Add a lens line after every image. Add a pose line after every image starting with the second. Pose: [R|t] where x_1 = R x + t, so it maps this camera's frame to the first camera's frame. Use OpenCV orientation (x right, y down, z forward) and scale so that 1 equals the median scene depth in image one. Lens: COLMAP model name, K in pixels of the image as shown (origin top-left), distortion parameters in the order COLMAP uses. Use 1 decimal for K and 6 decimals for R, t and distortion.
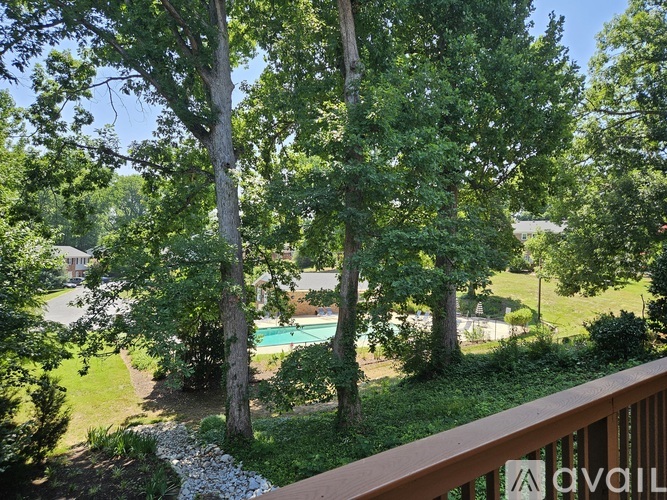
lens RADIAL K [[441.7, 0, 346.5], [0, 441.7, 252.8], [0, 0, 1]] dist [0.075255, -0.061748]
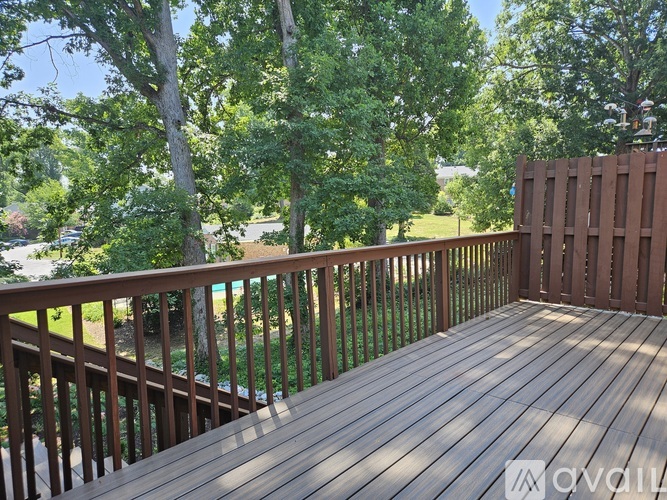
lens RADIAL K [[441.7, 0, 346.5], [0, 441.7, 252.8], [0, 0, 1]] dist [0.075255, -0.061748]
pose [[0.987591, -0.057589, 0.146107, -0.029285], [0.040988, 0.992613, 0.114194, 0.010143], [-0.151604, -0.106788, 0.982656, -0.137089]]
